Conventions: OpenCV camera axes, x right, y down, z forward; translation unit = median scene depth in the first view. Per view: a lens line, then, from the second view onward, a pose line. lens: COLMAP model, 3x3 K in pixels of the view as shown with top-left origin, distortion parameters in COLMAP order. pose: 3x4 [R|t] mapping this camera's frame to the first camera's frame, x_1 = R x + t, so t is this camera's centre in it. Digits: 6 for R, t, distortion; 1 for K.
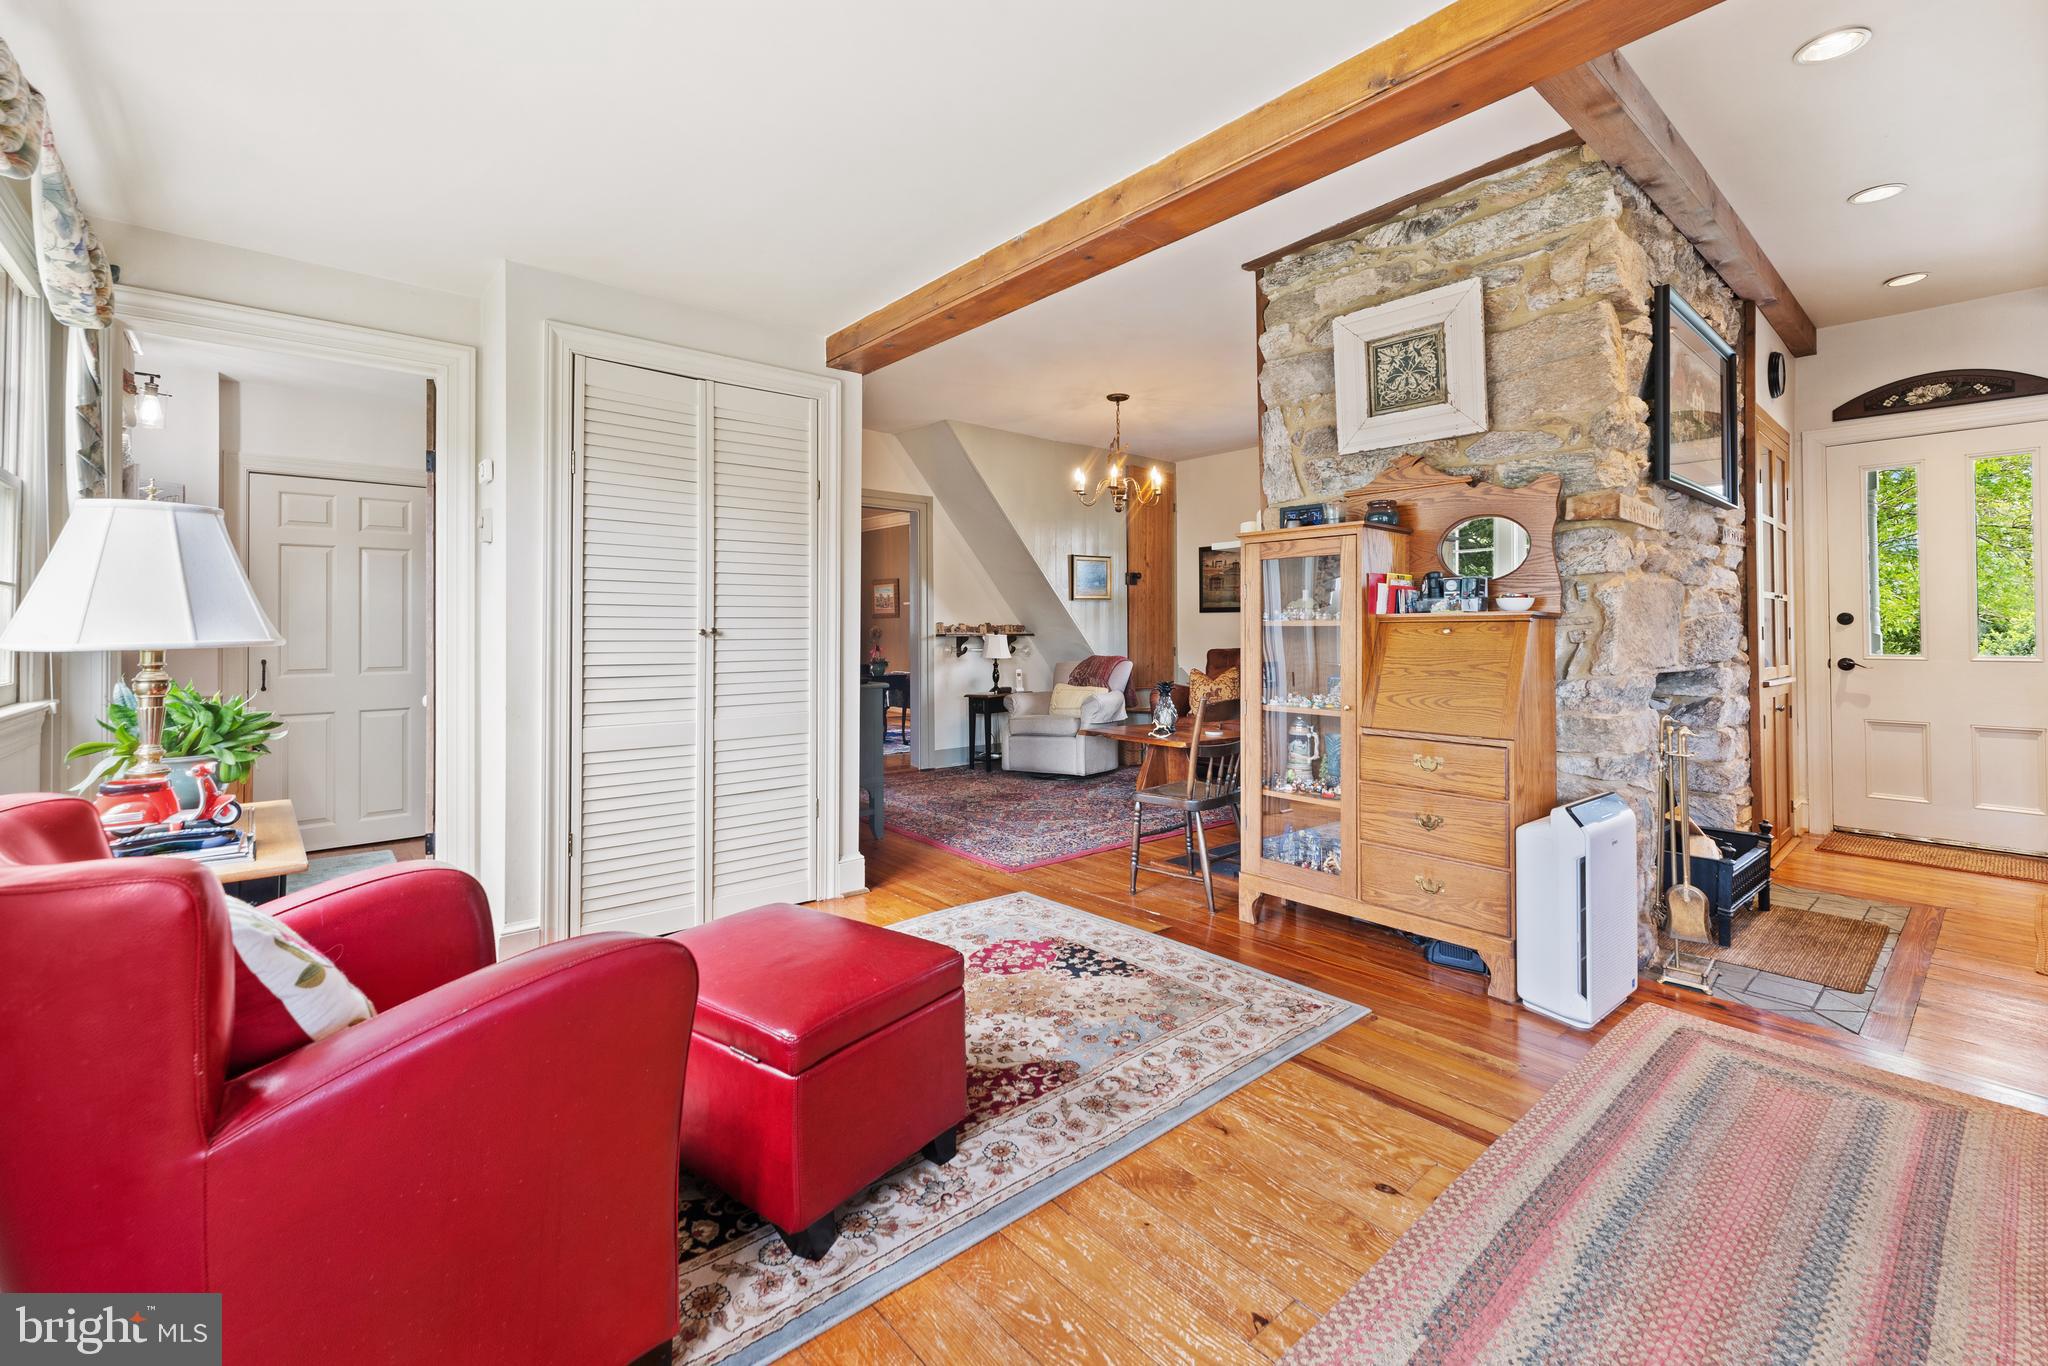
lens RADIAL K [[867.3, 0, 1020.5], [0, 867.3, 616.9], [0, 0, 1]] dist [0.001657, 0.000171]
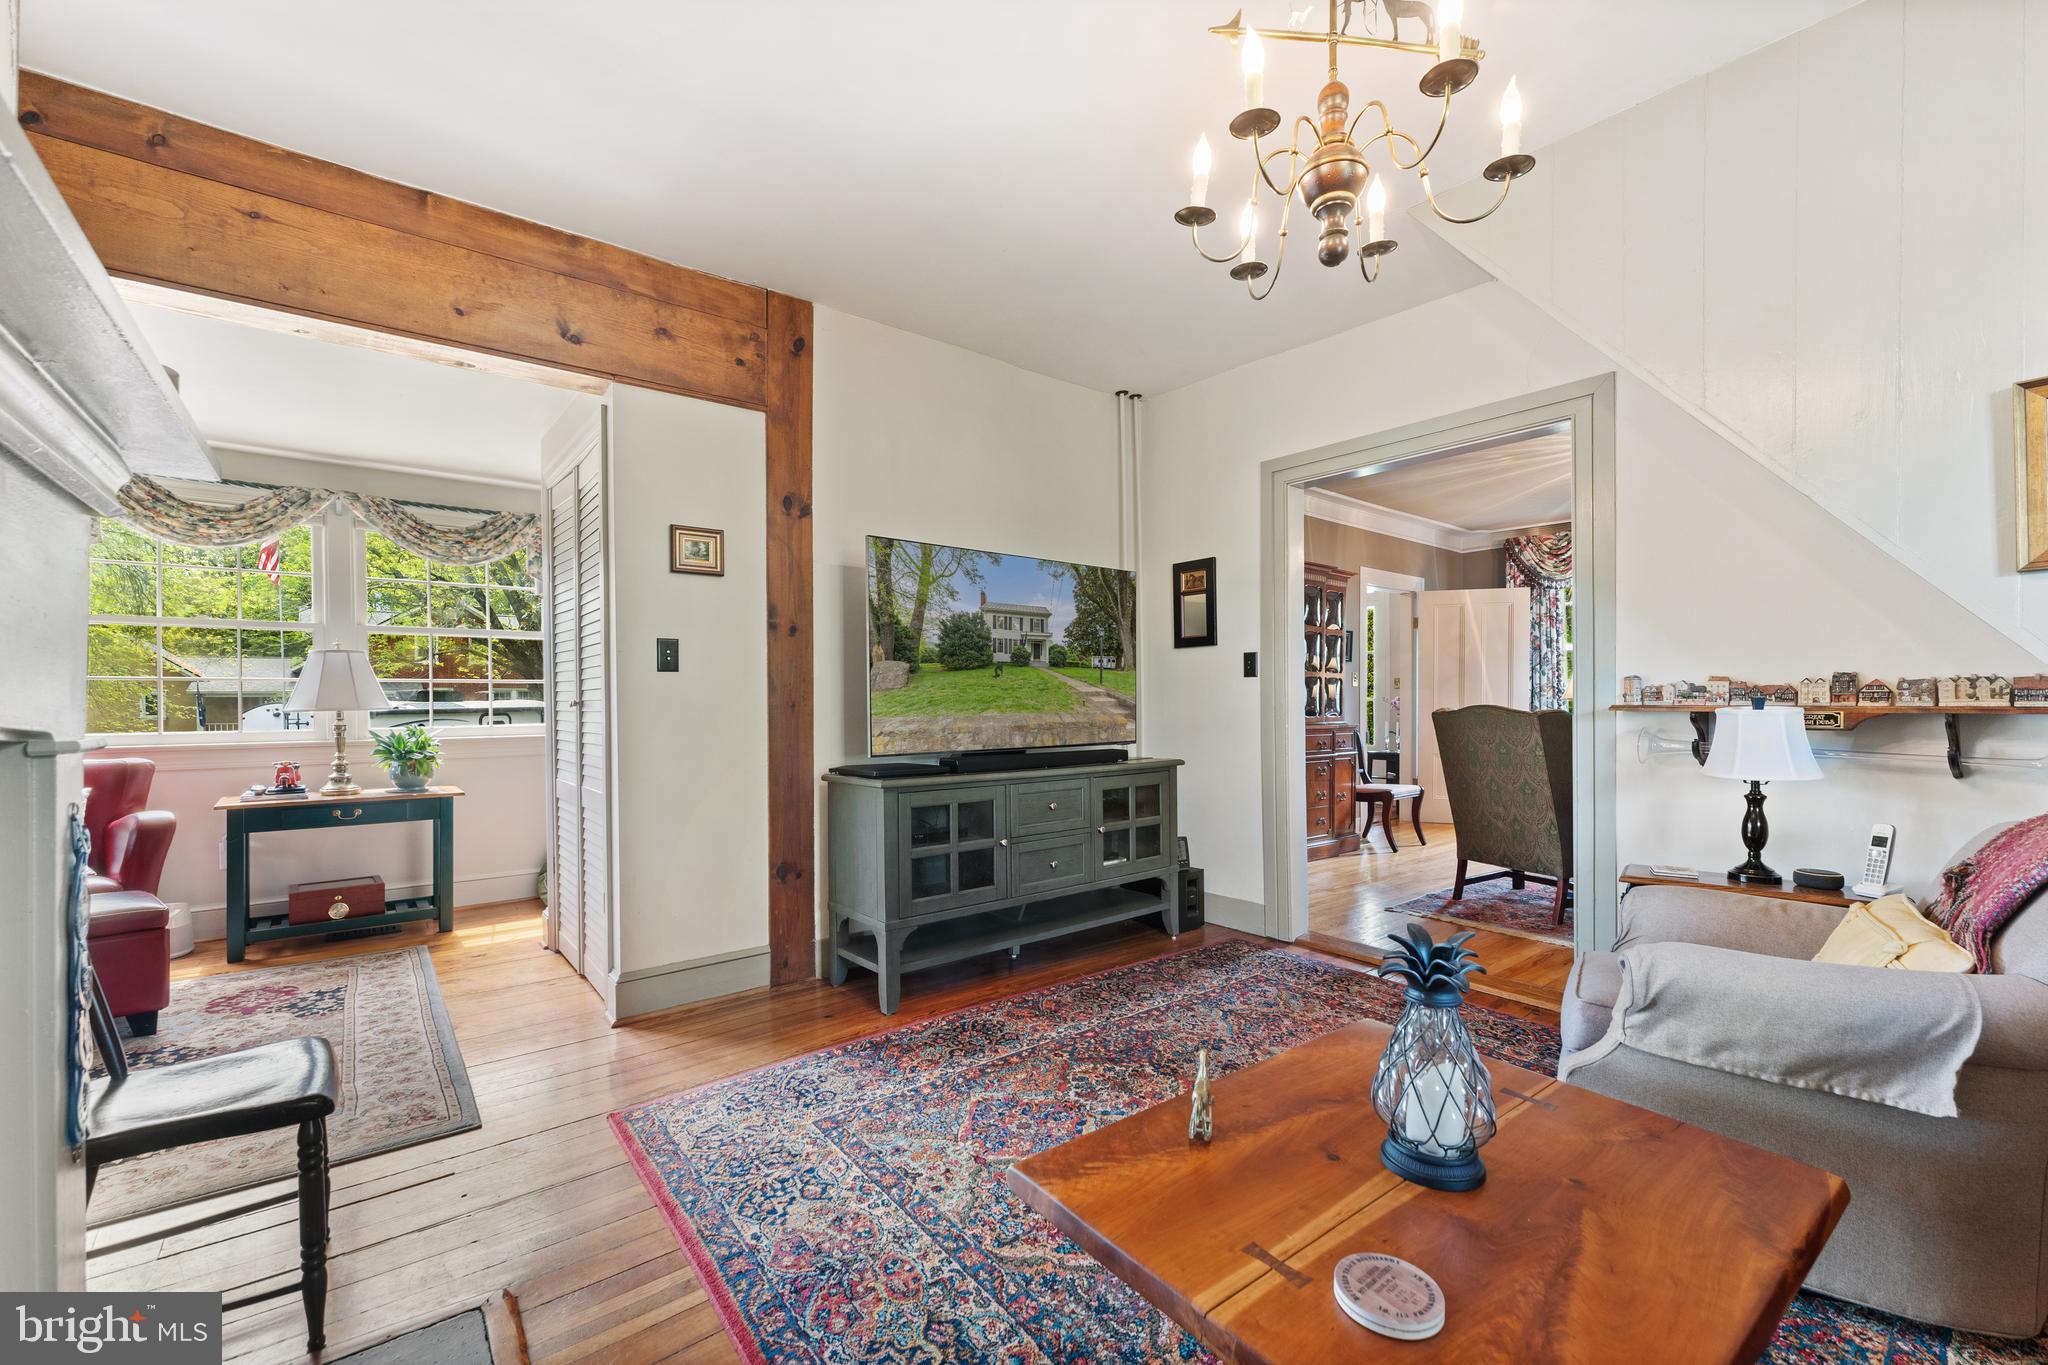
lens RADIAL K [[837.9, 0, 1031.5], [0, 837.9, 706.8], [0, 0, 1]] dist [0.000169, 0.000111]
pose [[-0.021760, 0.013614, -0.999671, 0.590177], [0.022986, 0.999650, 0.013113, 0.017294], [0.999499, -0.022693, -0.022065, 1.410454]]
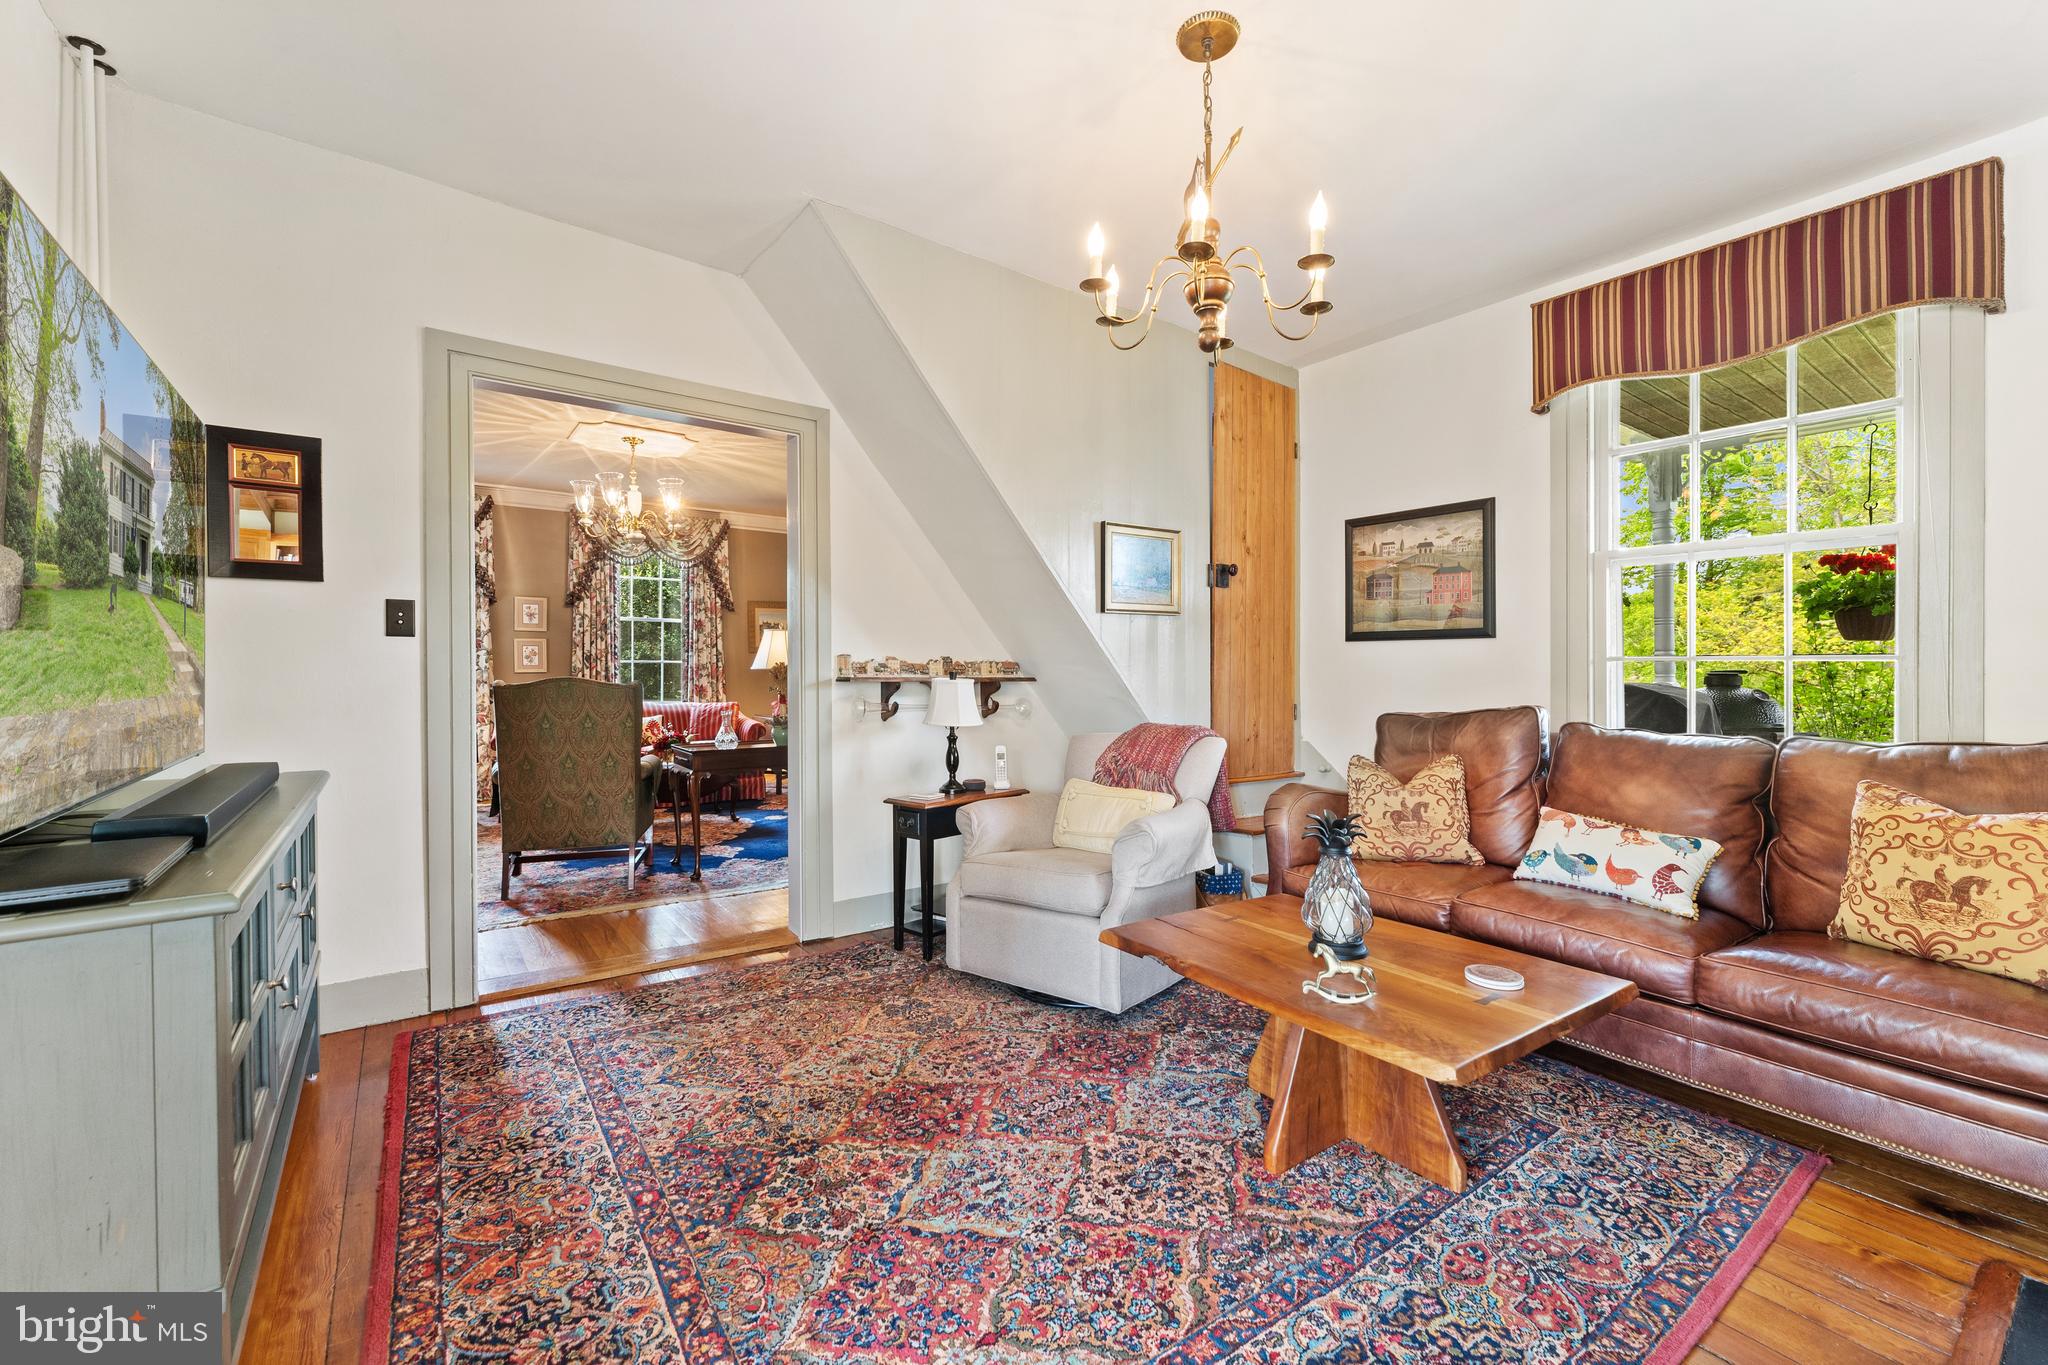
lens RADIAL K [[834.5, 0, 1013.8], [0, 834.5, 669.2], [0, 0, 1]] dist [-0.001252, -0.000221]
pose [[0.996619, 0.008530, -0.081715, 0.092997], [-0.007304, 0.999856, 0.015297, 0.013037], [0.081833, -0.014649, 0.996538, 0.995431]]
